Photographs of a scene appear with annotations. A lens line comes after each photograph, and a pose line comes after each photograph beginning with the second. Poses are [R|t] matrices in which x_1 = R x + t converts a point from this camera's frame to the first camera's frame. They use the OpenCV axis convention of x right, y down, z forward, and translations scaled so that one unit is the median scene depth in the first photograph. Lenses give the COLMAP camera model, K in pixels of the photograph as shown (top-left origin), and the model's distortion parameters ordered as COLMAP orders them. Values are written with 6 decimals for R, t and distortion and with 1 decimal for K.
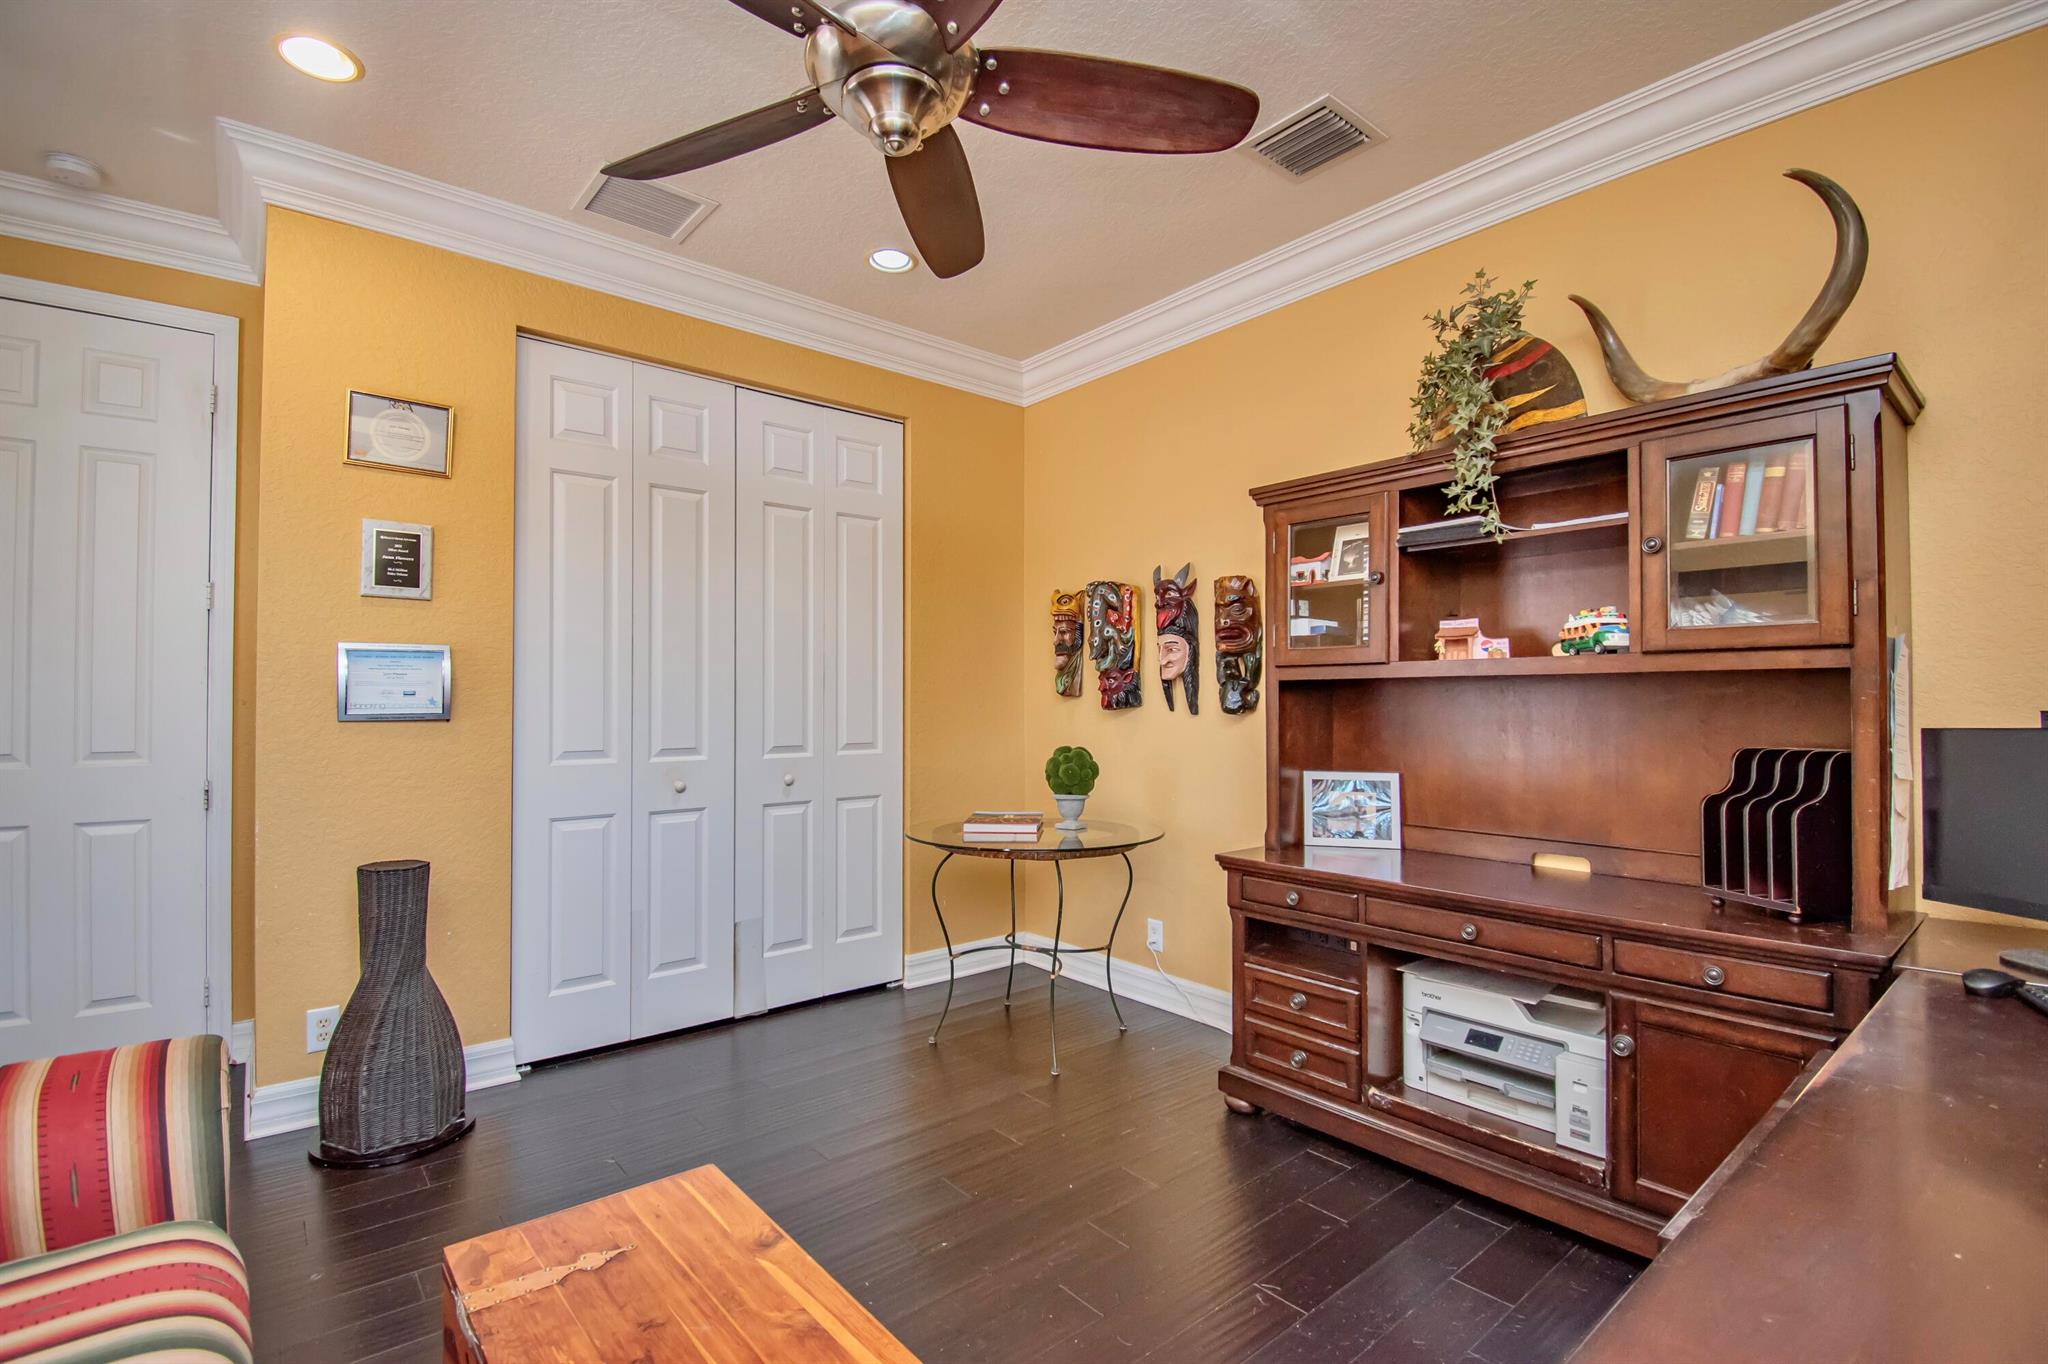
lens RADIAL K [[926.4, 0, 1024.0], [0, 926.4, 688.5], [0, 0, 1]] dist [0.014240, -0.020087]
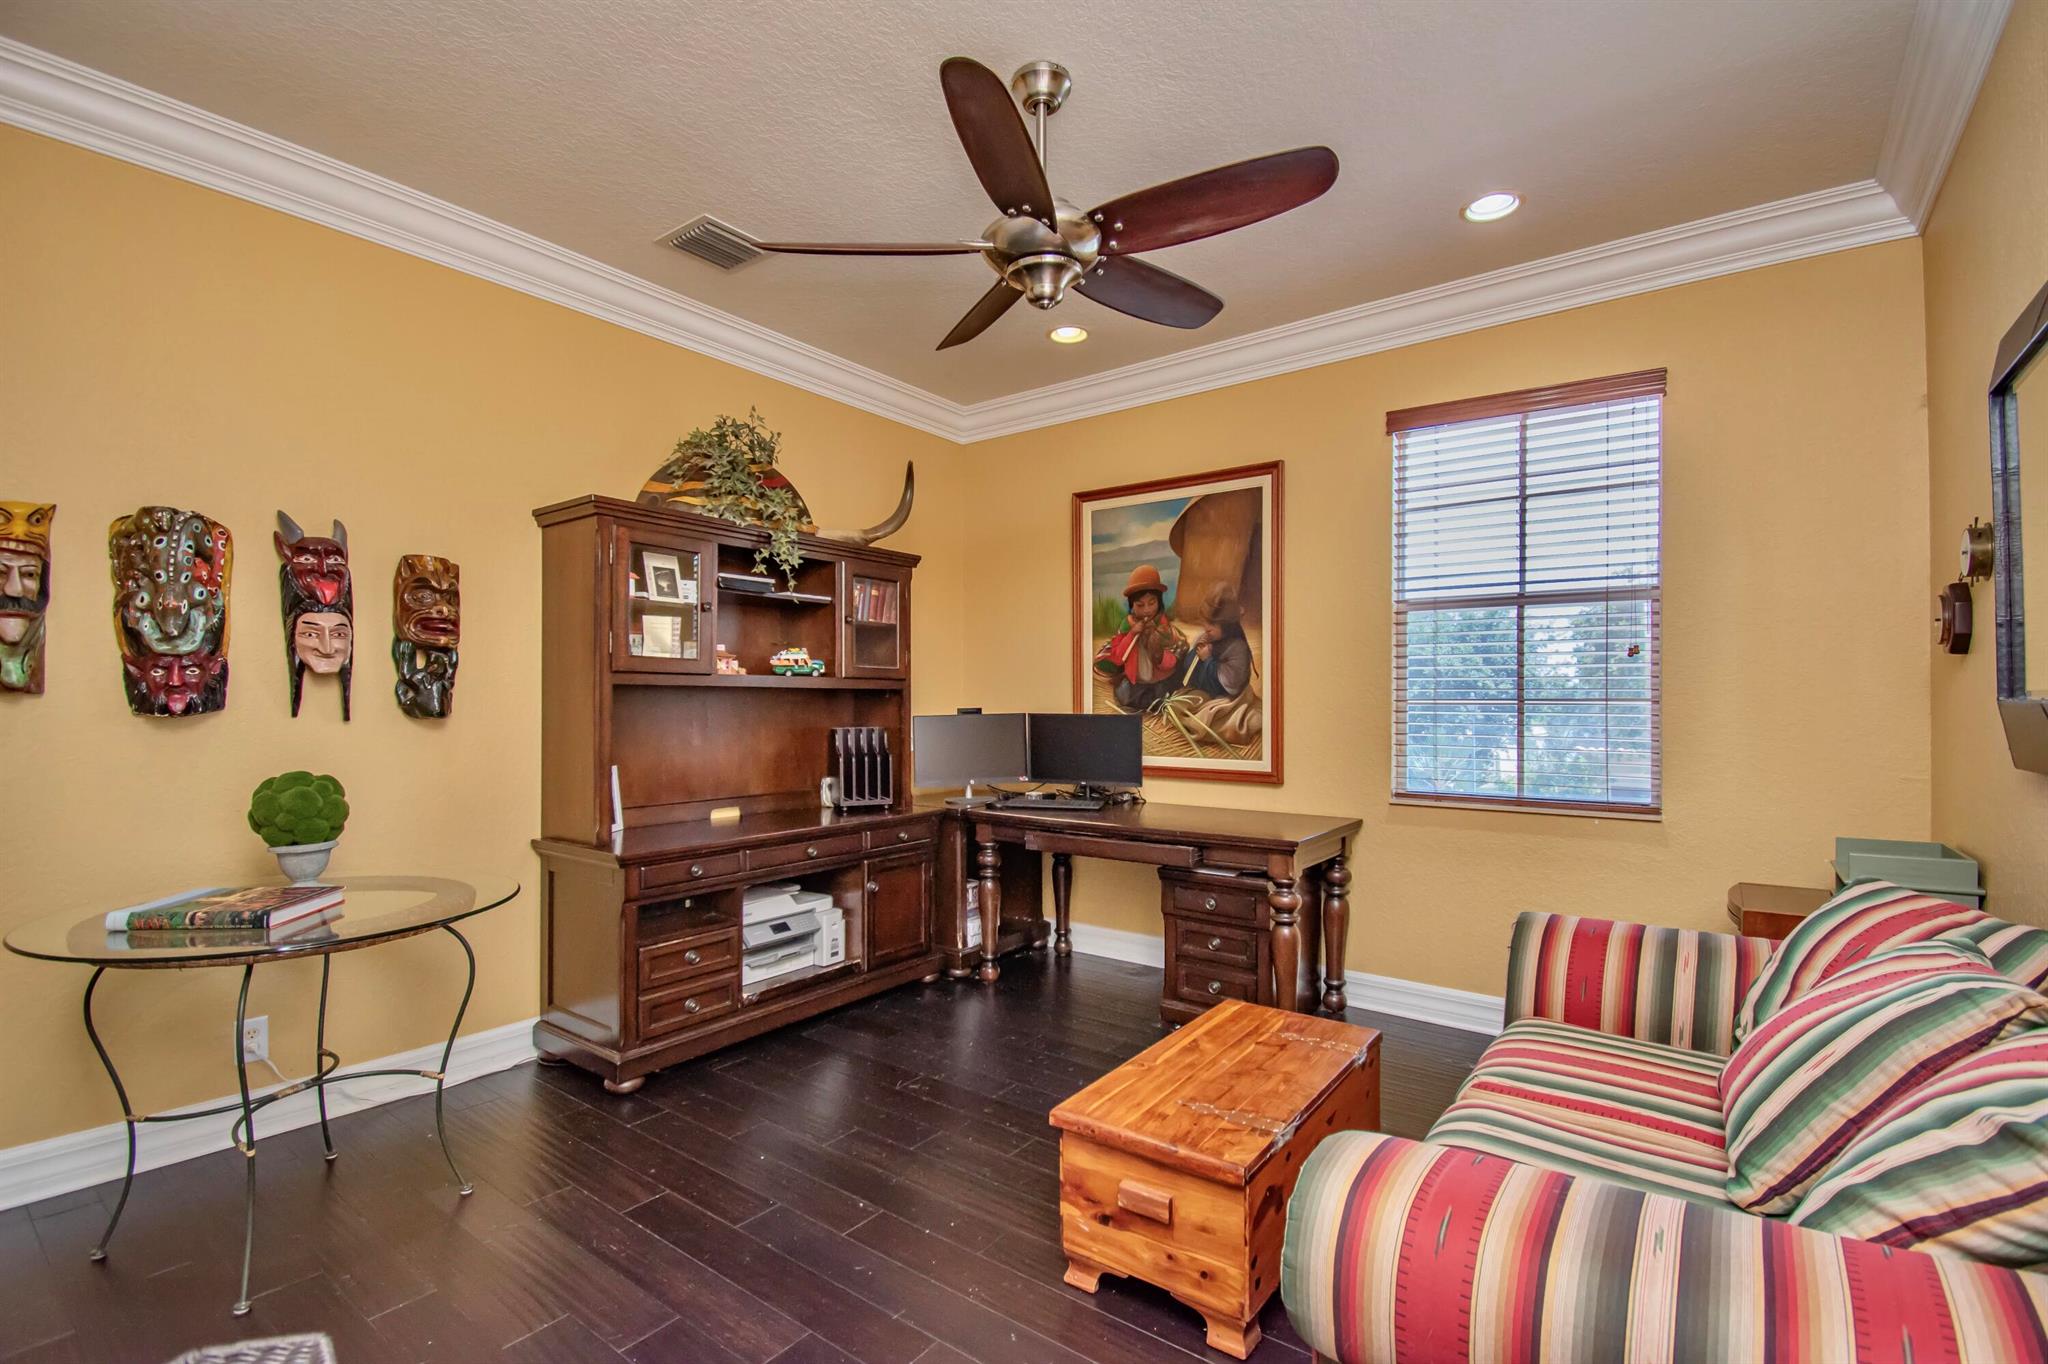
lens RADIAL K [[926.4, 0, 1033.3], [0, 926.4, 690.8], [0, 0, 1]] dist [0.014240, -0.020087]
pose [[-0.241461, 0.008988, 0.970369, -1.019639], [-0.019121, 0.999719, -0.014018, 0.004454], [-0.970222, -0.021939, -0.241221, 0.920681]]
